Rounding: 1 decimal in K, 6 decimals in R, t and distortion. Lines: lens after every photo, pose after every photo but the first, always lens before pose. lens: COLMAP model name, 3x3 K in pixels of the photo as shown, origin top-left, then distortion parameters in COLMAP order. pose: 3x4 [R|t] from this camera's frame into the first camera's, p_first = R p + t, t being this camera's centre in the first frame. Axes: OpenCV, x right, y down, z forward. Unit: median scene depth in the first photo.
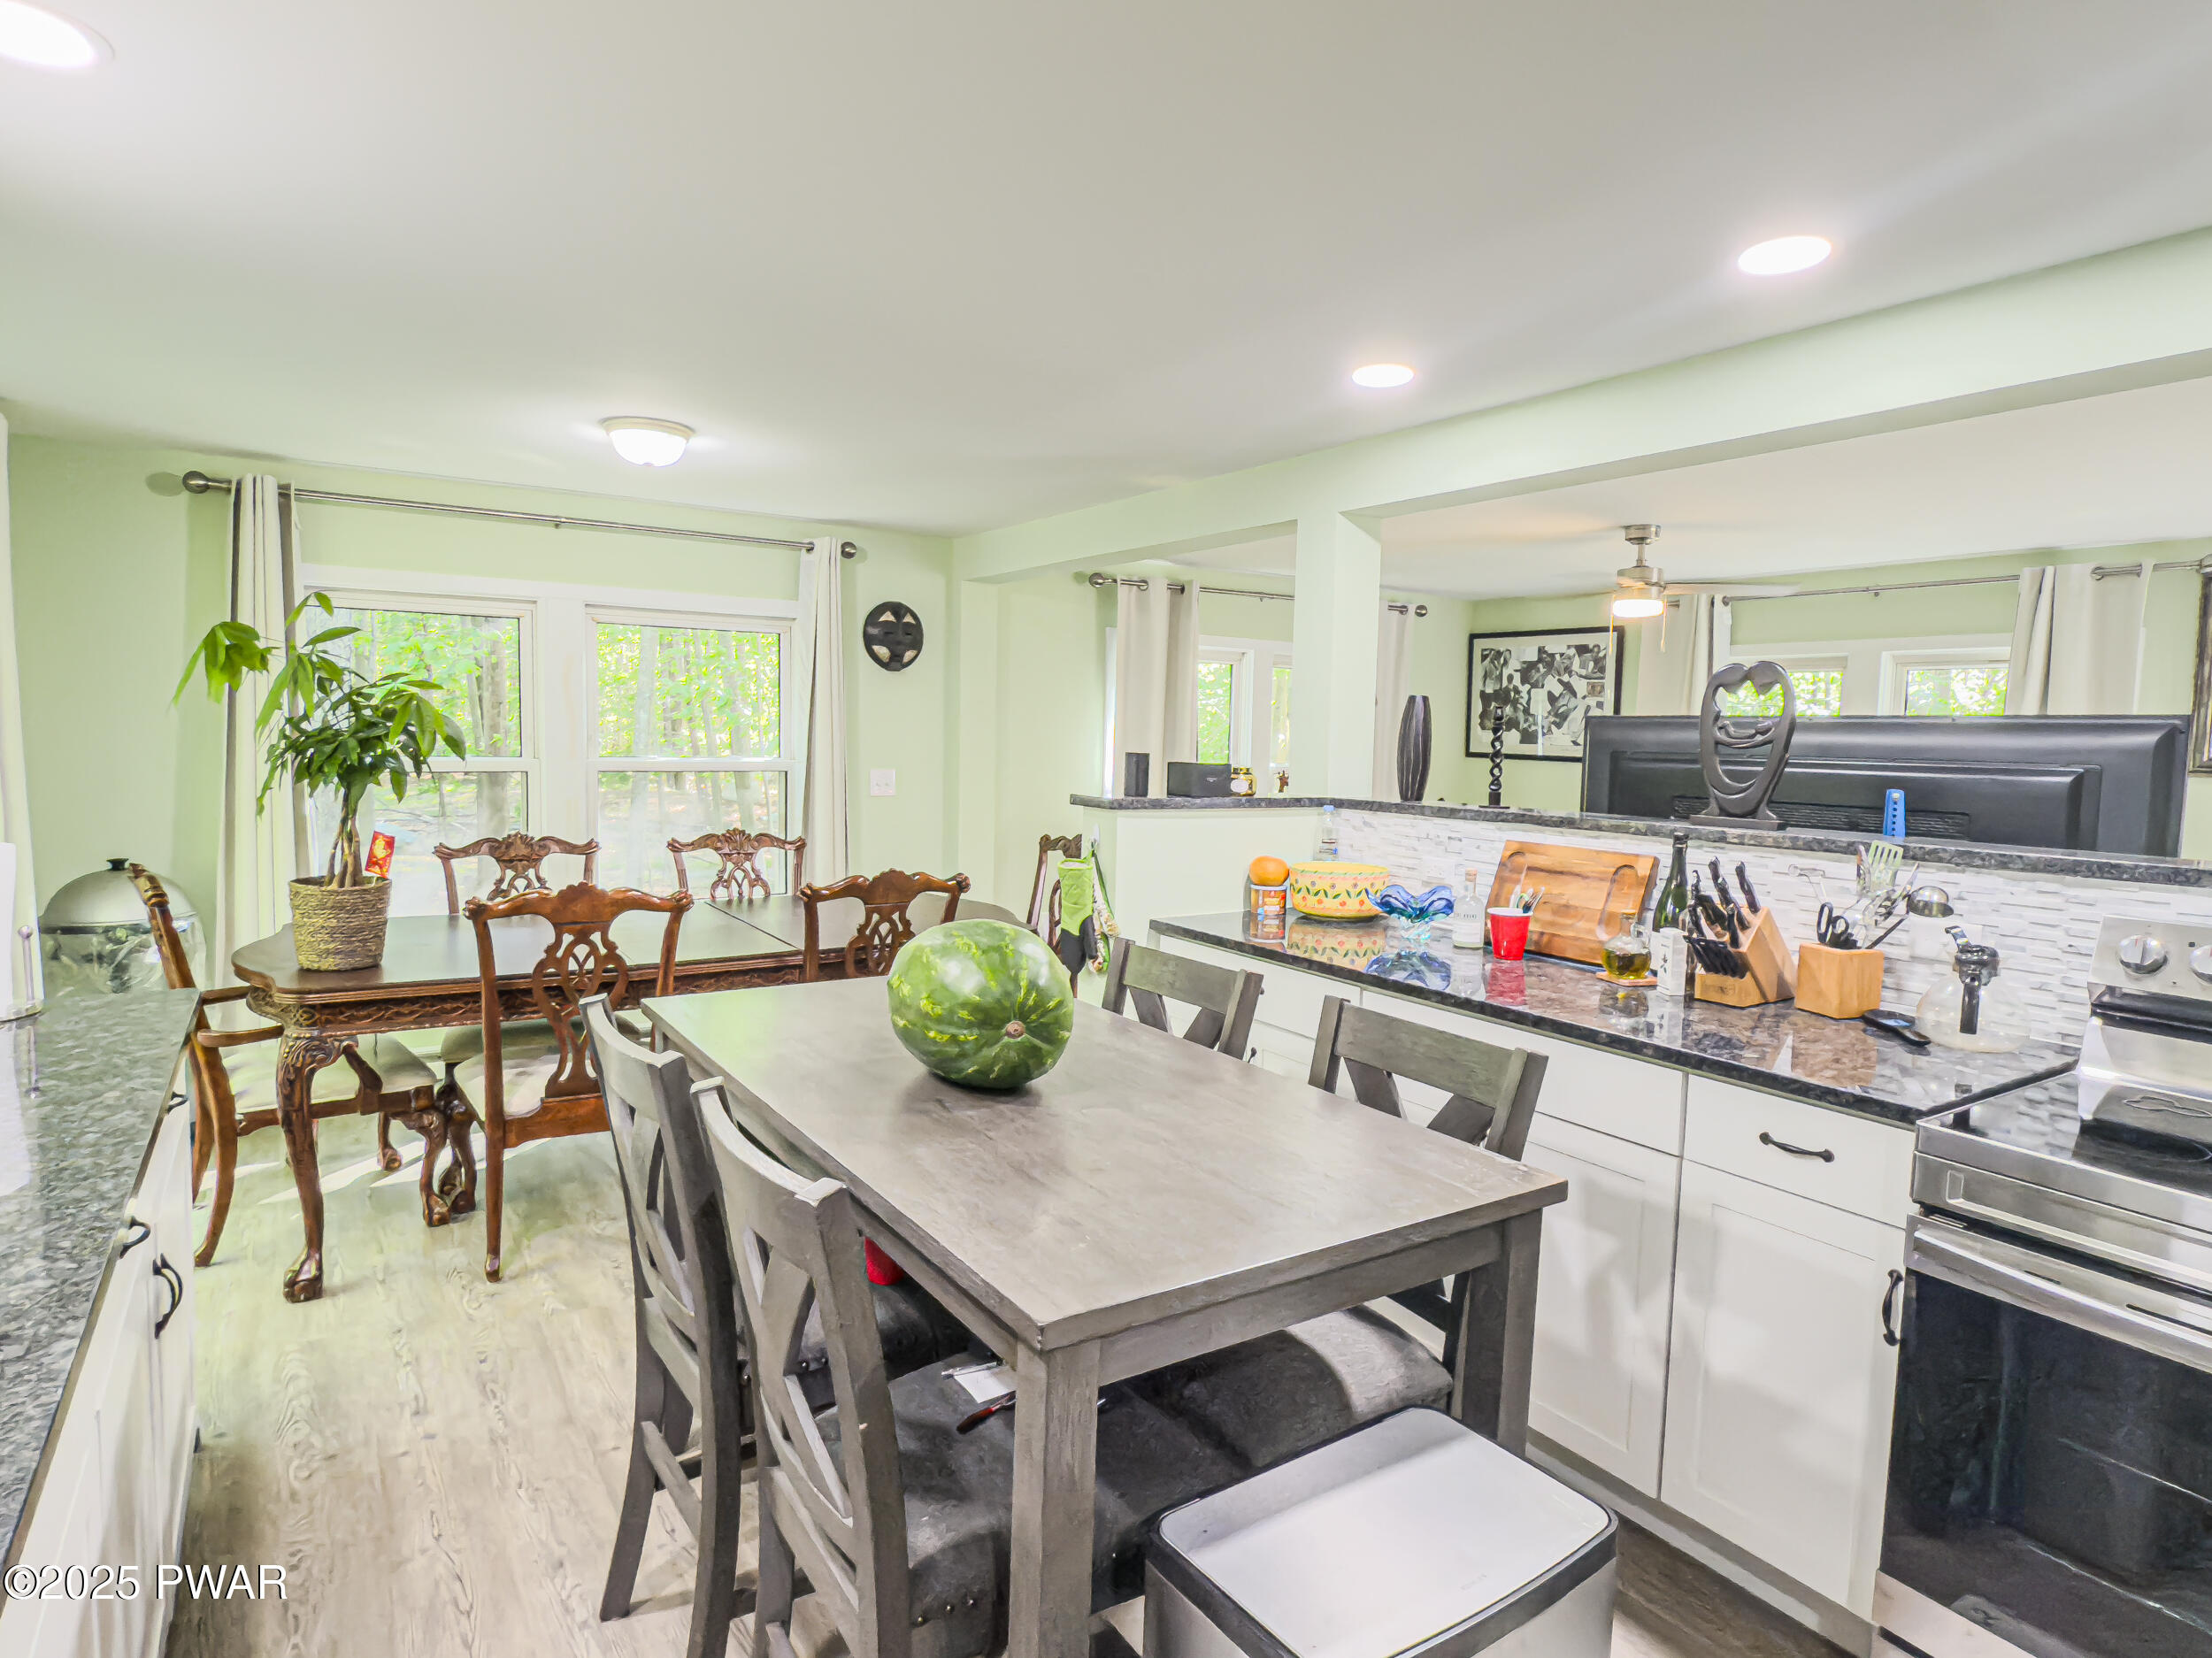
lens RADIAL K [[1235.0, 0, 1106.0], [0, 1235.0, 829.0], [0, 0, 1]] dist [0.001075, 0.001876]
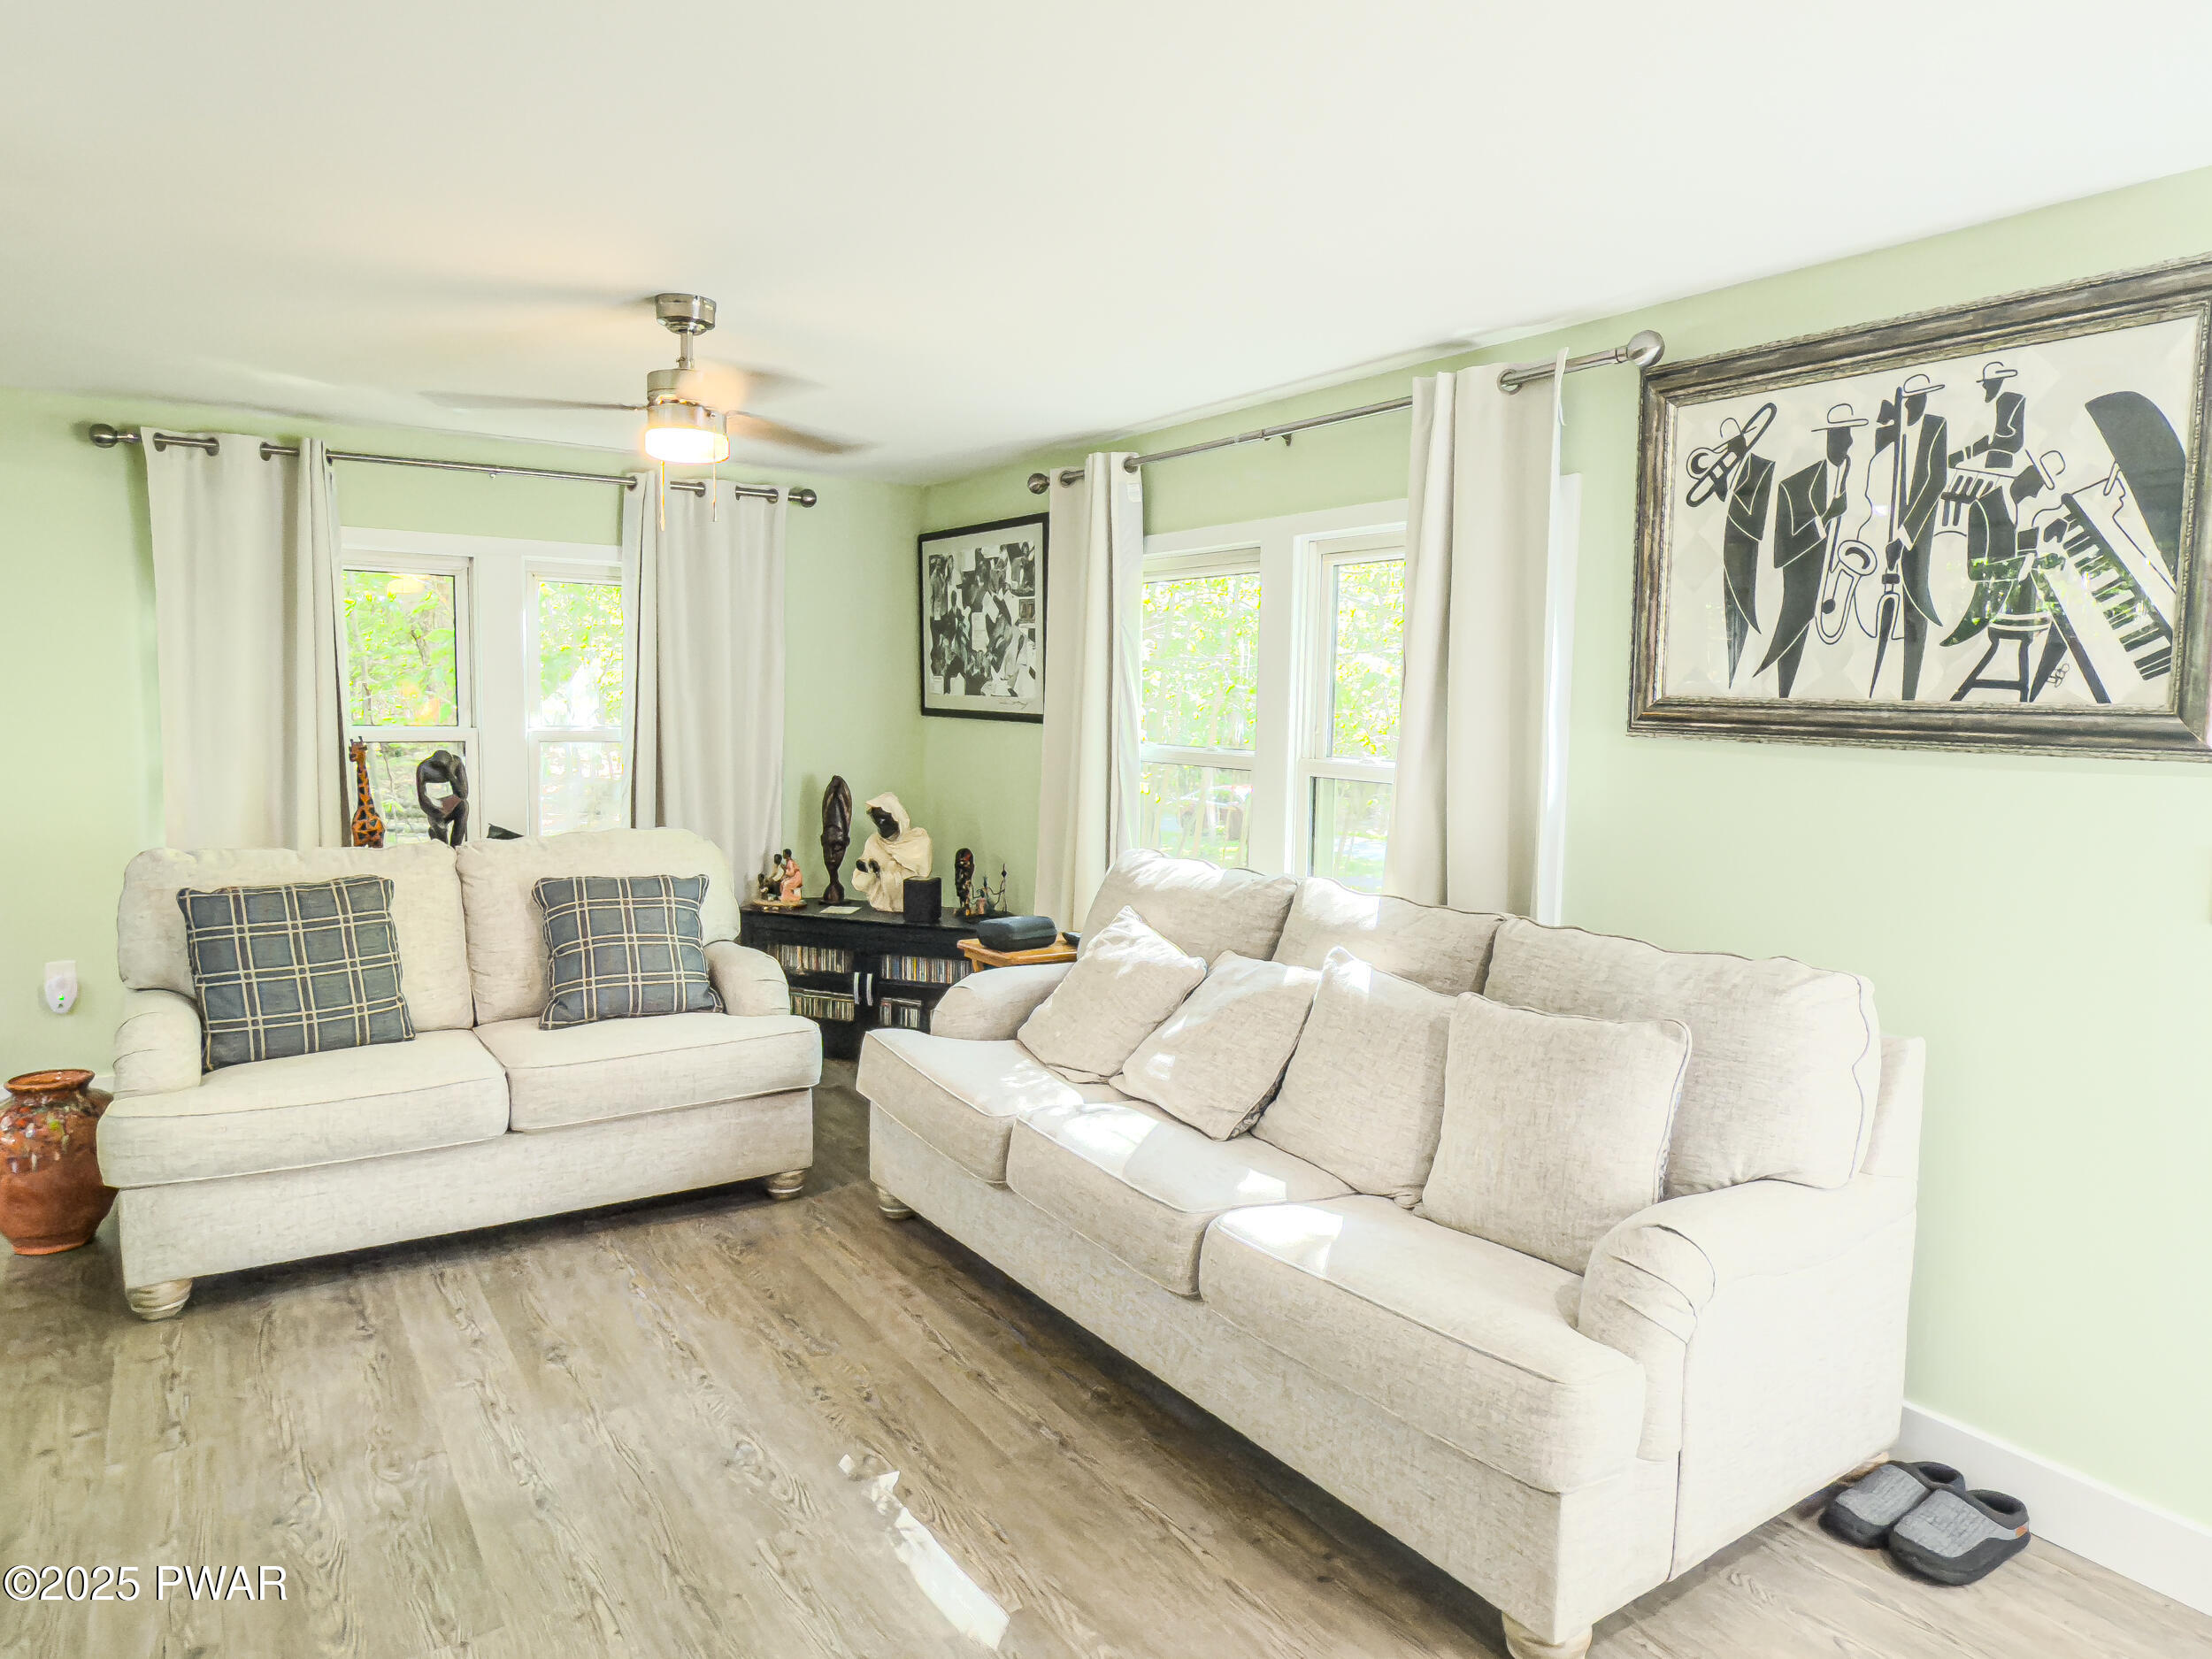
lens RADIAL K [[1387.0, 0, 1106.0], [0, 1387.0, 829.5], [0, 0, 1]] dist [-0.000719, -0.001941]
pose [[0.999973, -0.006447, 0.003536, 0.425667], [0.006382, 0.999815, 0.018168, -0.008808], [-0.003652, -0.018145, 0.999829, 0.247769]]
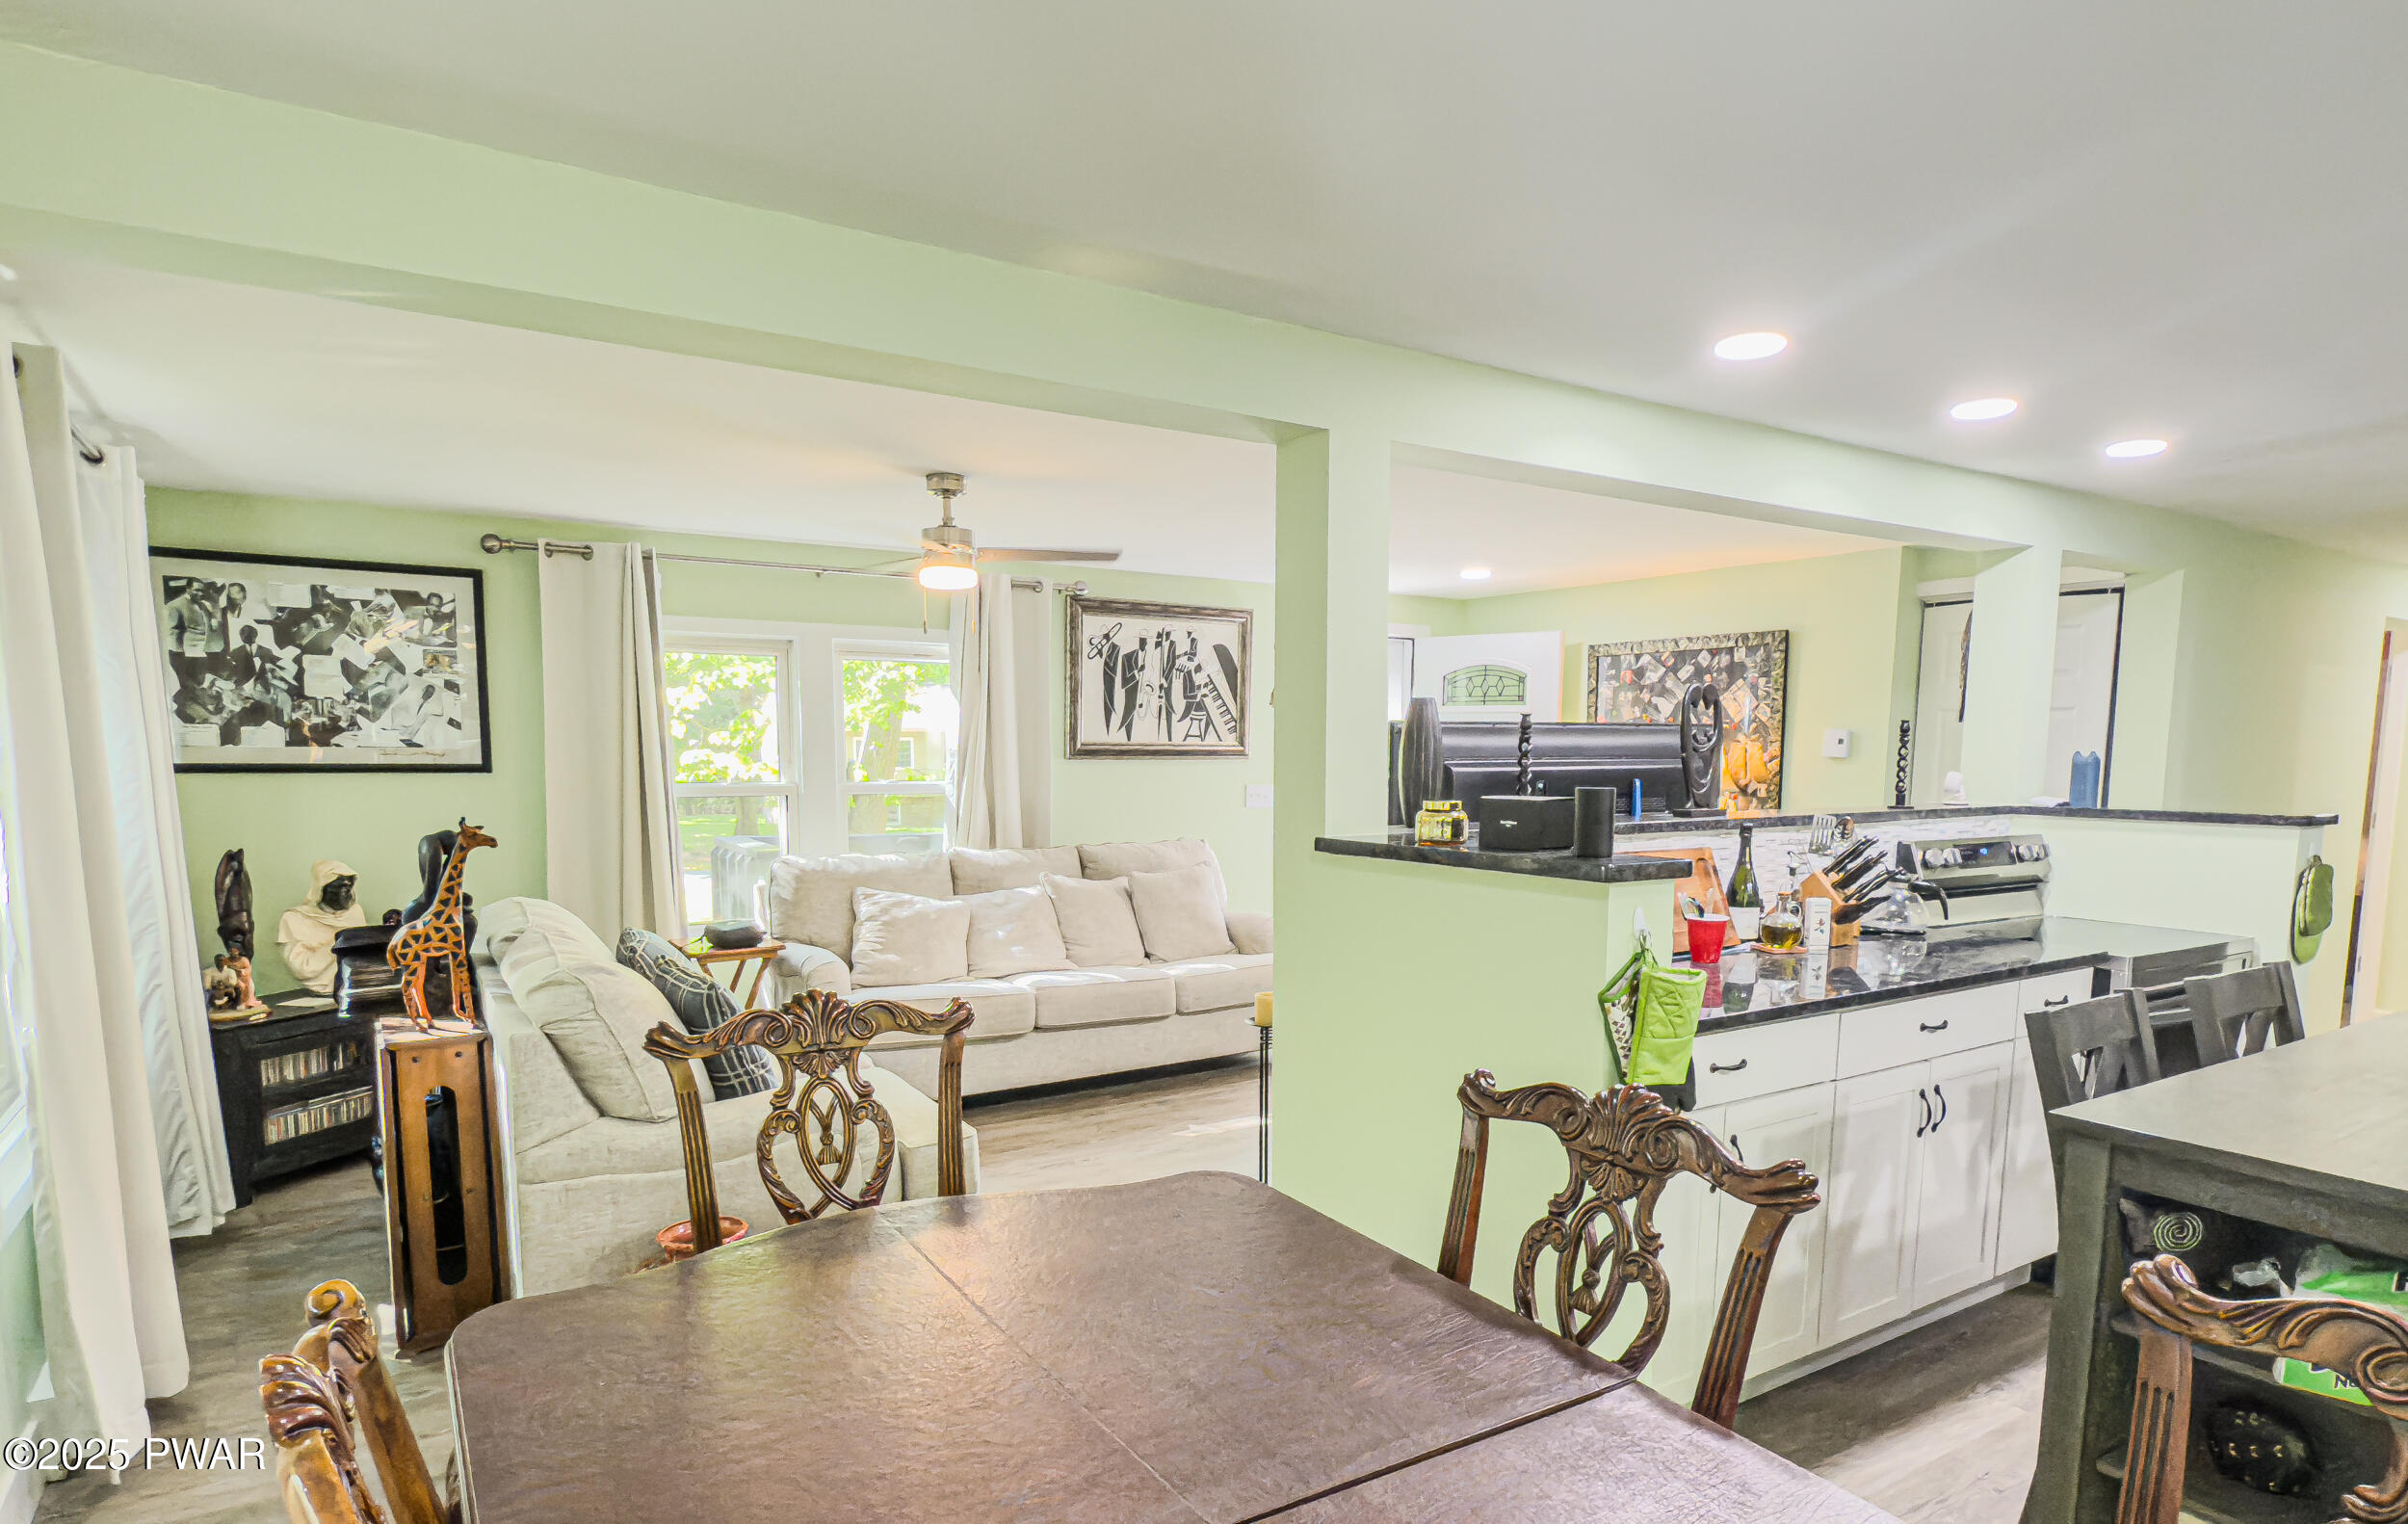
lens RADIAL K [[1338.1, 0, 1193.3], [0, 1338.1, 896.8], [0, 0, 1]] dist [0.001650, -0.000637]
pose [[0.014953, -0.139993, 0.990040, -0.323340], [0.074656, 0.987543, 0.138513, -0.056219], [-0.997097, 0.071842, 0.025219, 0.573048]]
